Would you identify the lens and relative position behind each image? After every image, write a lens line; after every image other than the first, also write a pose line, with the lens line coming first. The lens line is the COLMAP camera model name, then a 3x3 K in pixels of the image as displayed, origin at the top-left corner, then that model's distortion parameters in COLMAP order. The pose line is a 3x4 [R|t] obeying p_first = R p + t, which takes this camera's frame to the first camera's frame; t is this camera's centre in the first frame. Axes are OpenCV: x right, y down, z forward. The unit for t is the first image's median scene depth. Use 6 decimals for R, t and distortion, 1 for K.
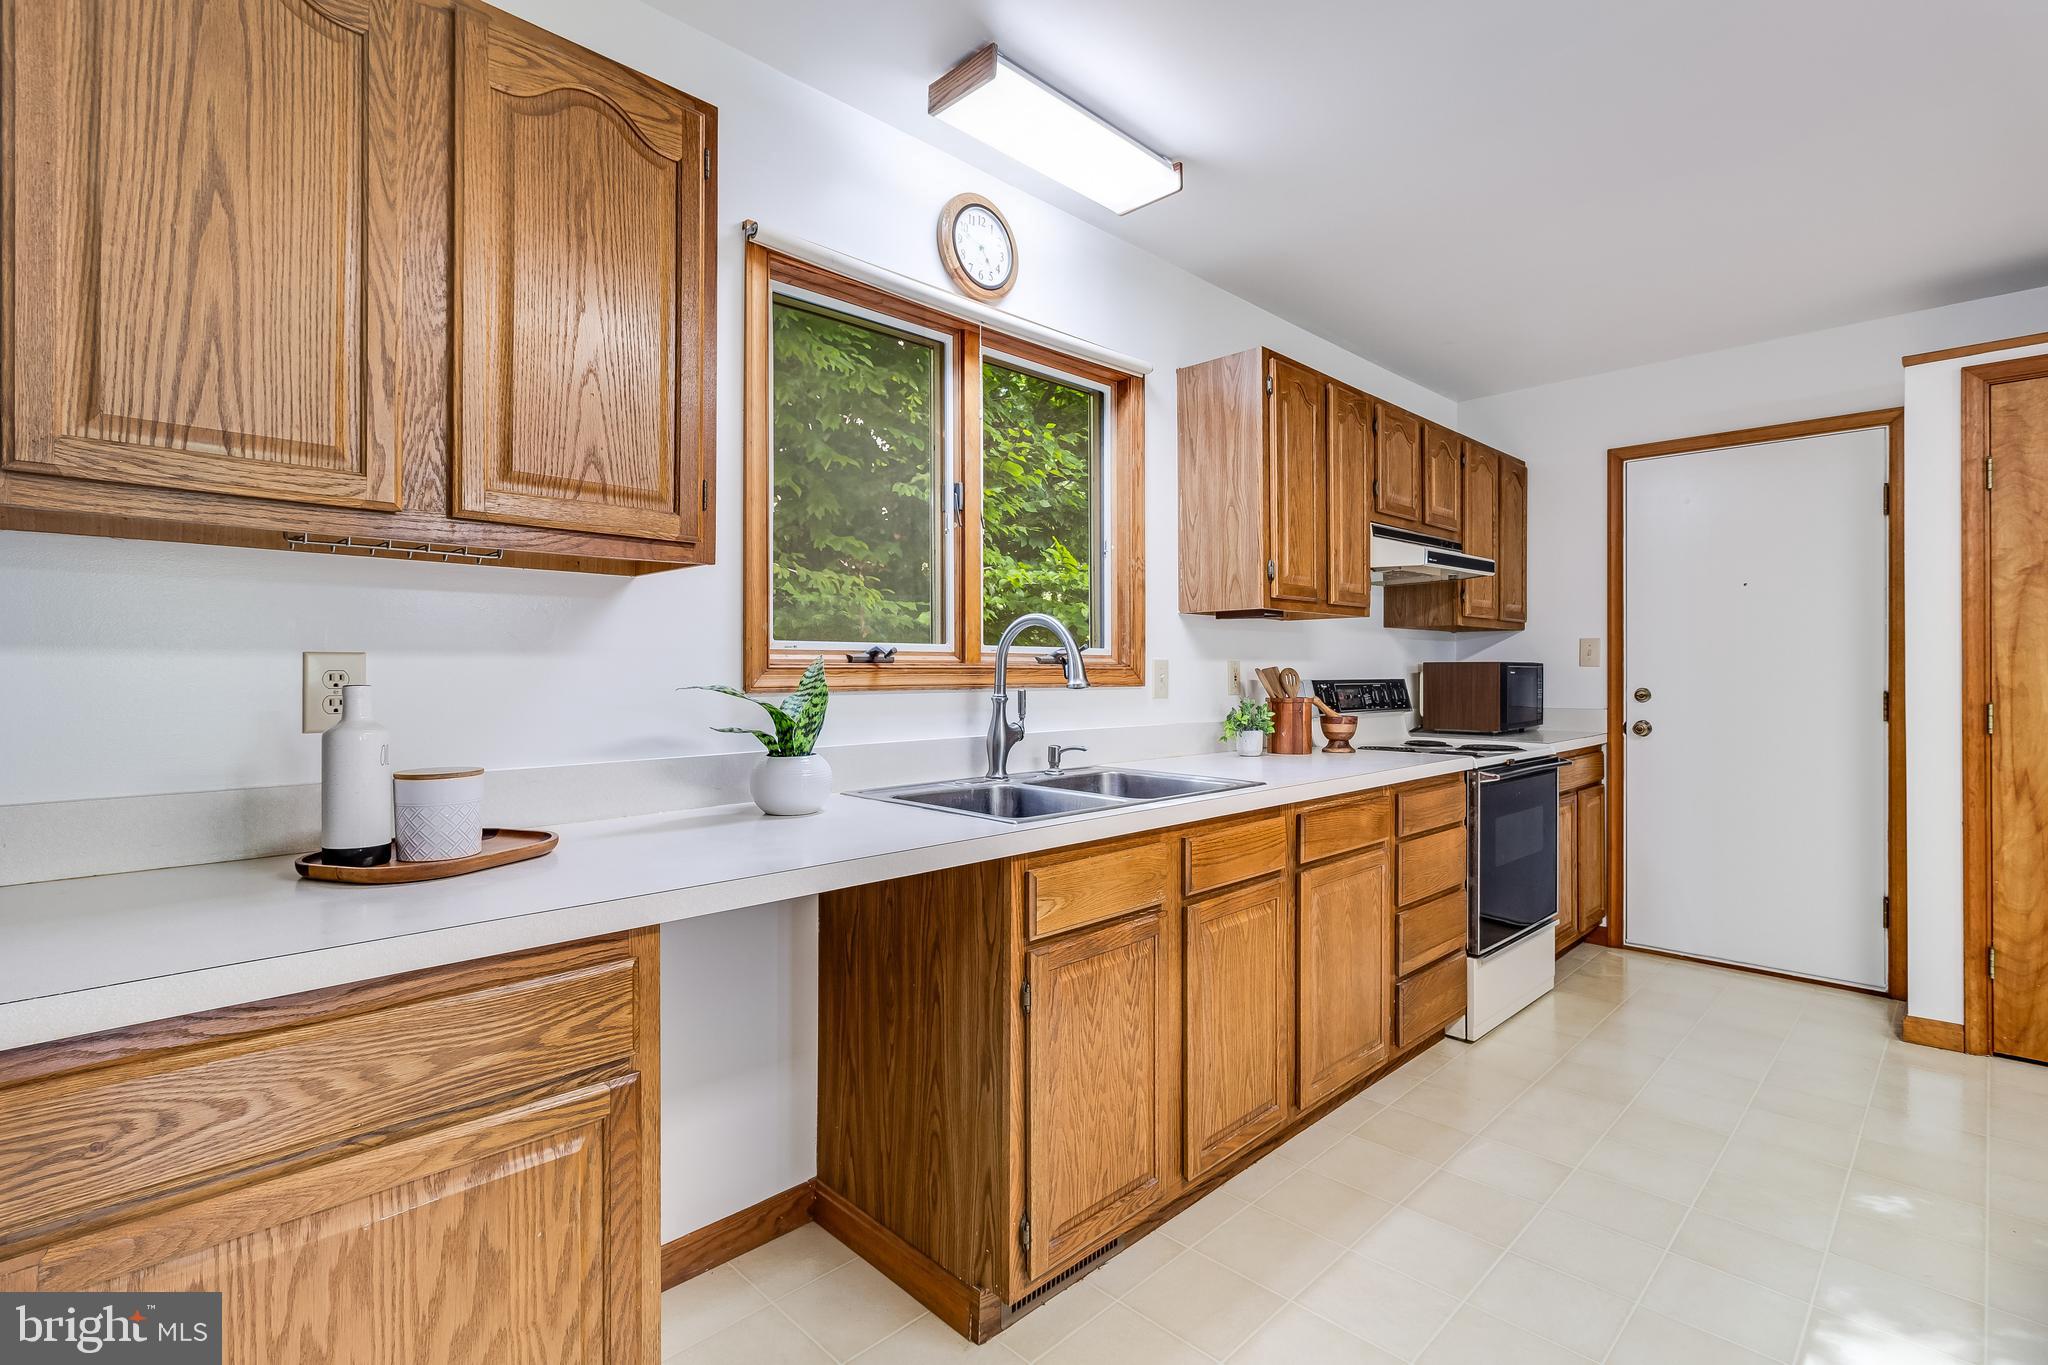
lens RADIAL K [[958.4, 0, 1029.2], [0, 958.4, 674.0], [0, 0, 1]] dist [0.000686, 0.004005]
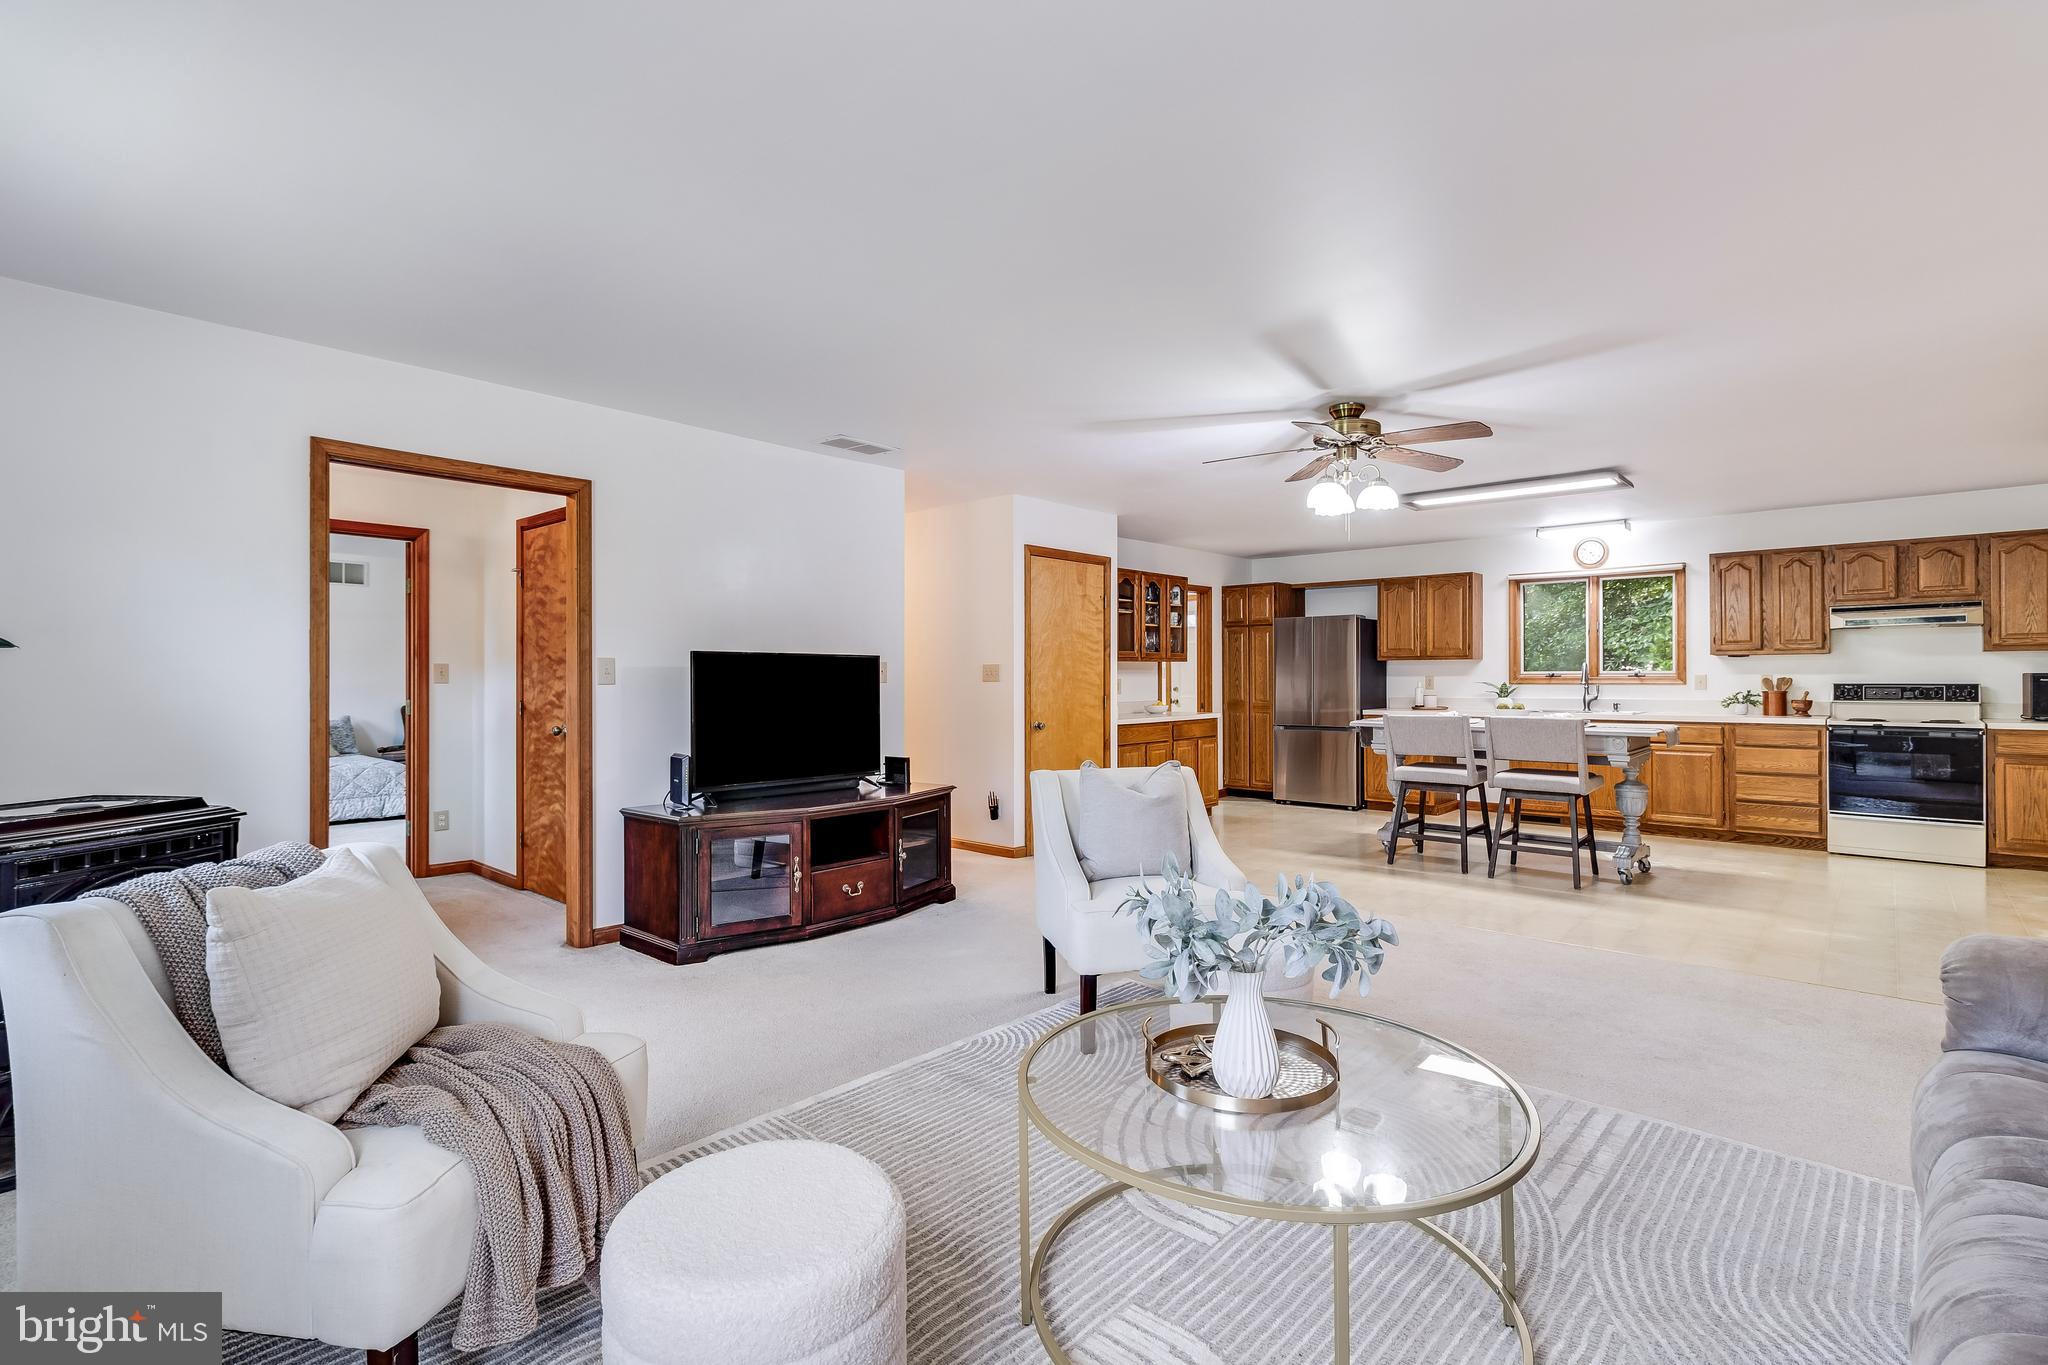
lens RADIAL K [[958.4, 0, 1027.2], [0, 958.4, 678.8], [0, 0, 1]] dist [0.000686, 0.004005]
pose [[0.057158, 0.001517, -0.998364, 2.720111], [0.001297, 0.999998, 0.001594, -0.011068], [0.998364, -0.001386, 0.057155, -0.987593]]
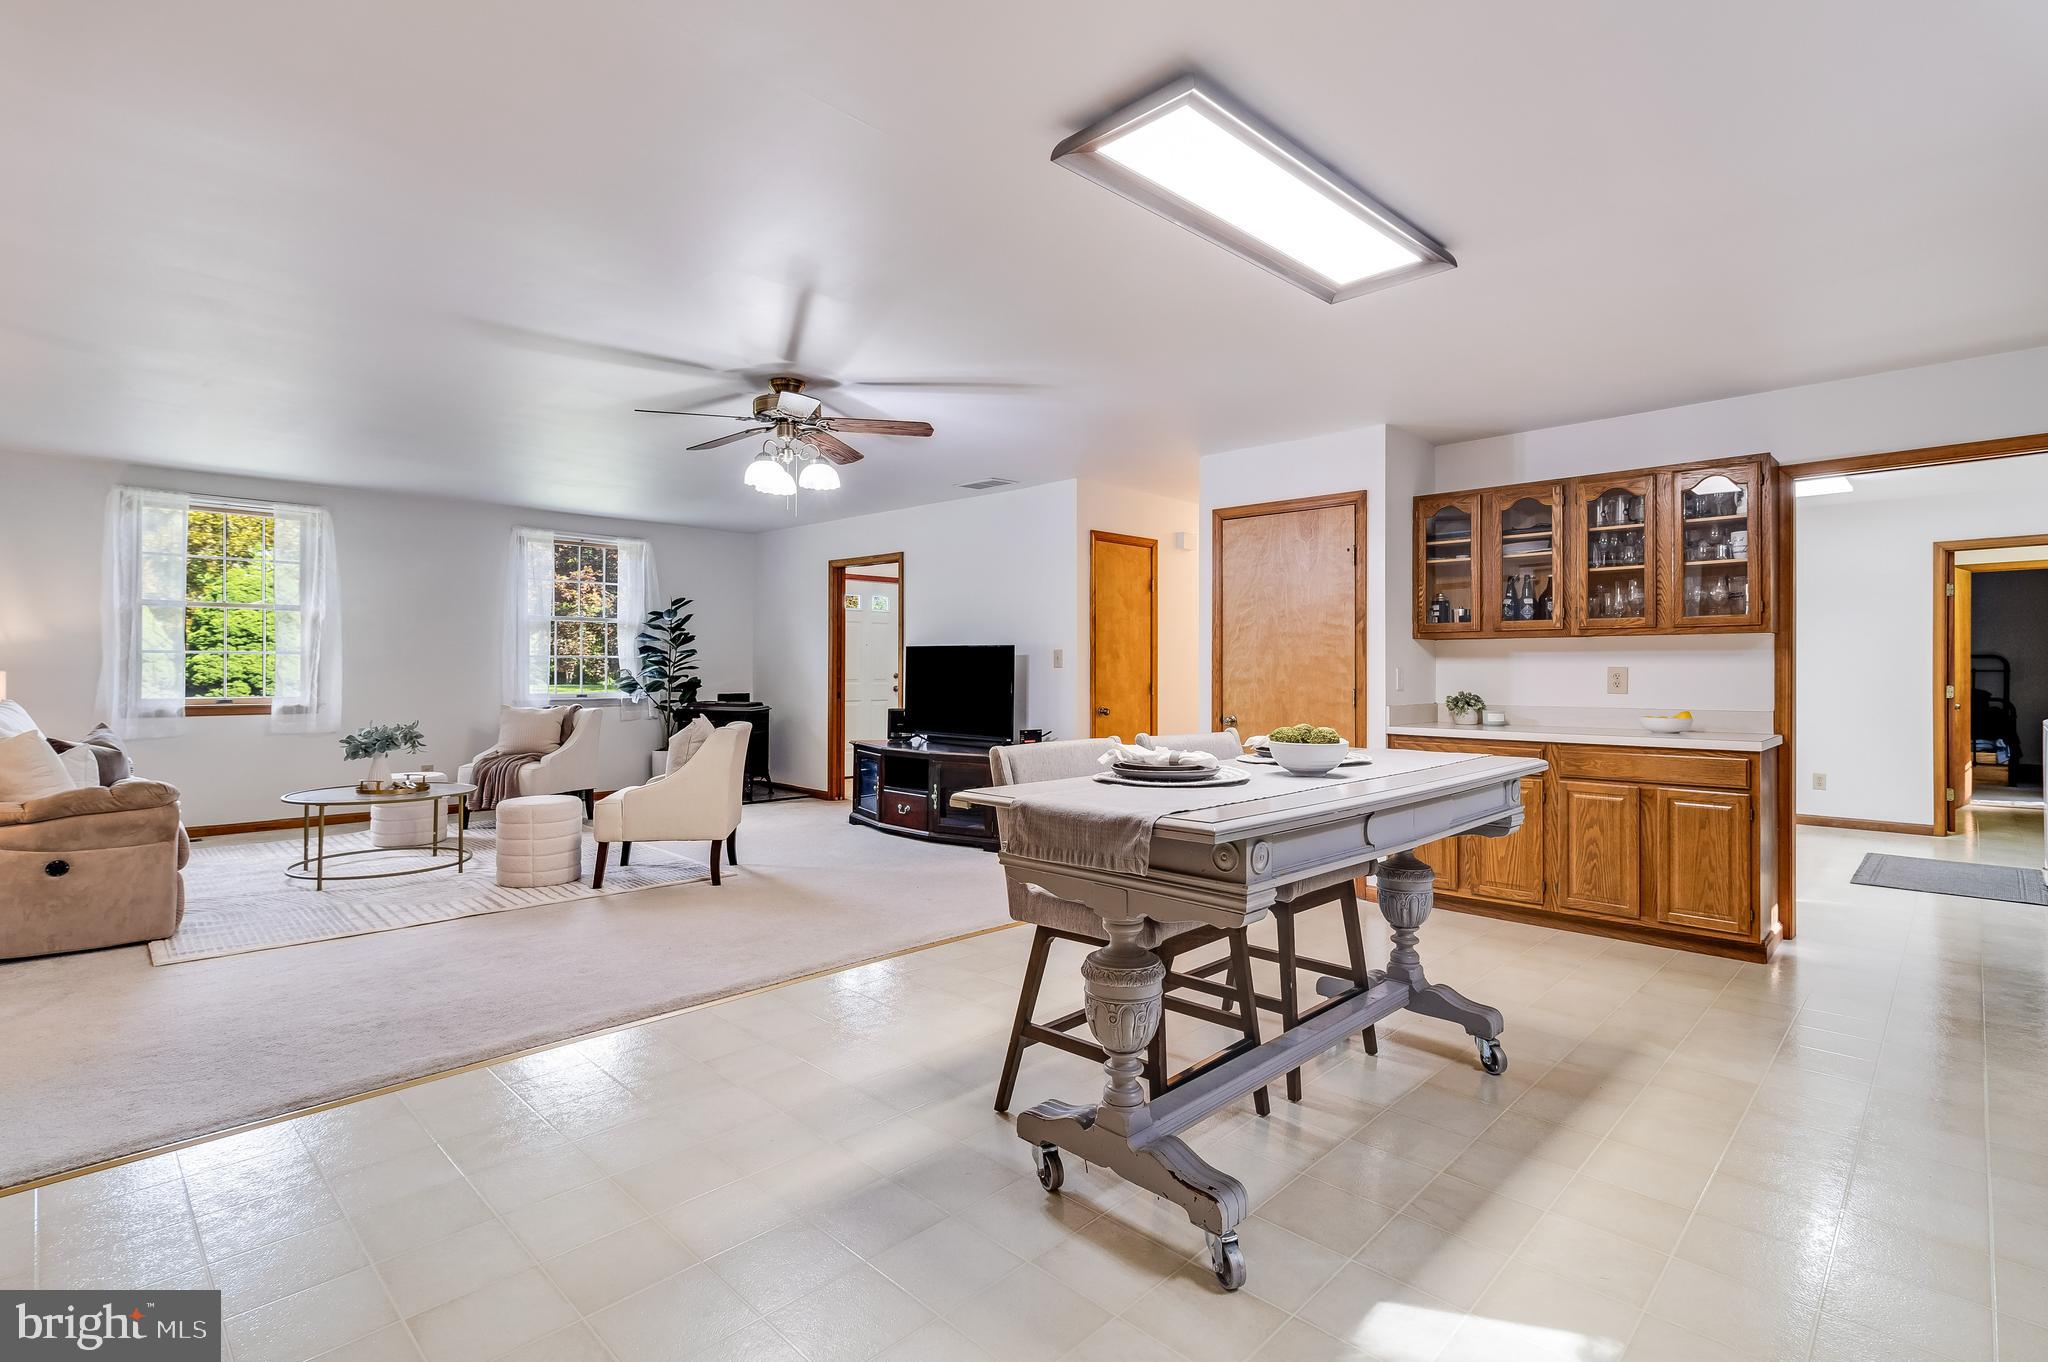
lens RADIAL K [[958.4, 0, 1032.9], [0, 958.4, 674.7], [0, 0, 1]] dist [0.000686, 0.004005]
pose [[-0.999909, -0.002847, -0.013202, 0.817732], [-0.002964, 0.999957, 0.008824, -0.003400], [0.013177, 0.008863, -0.999874, 1.151610]]
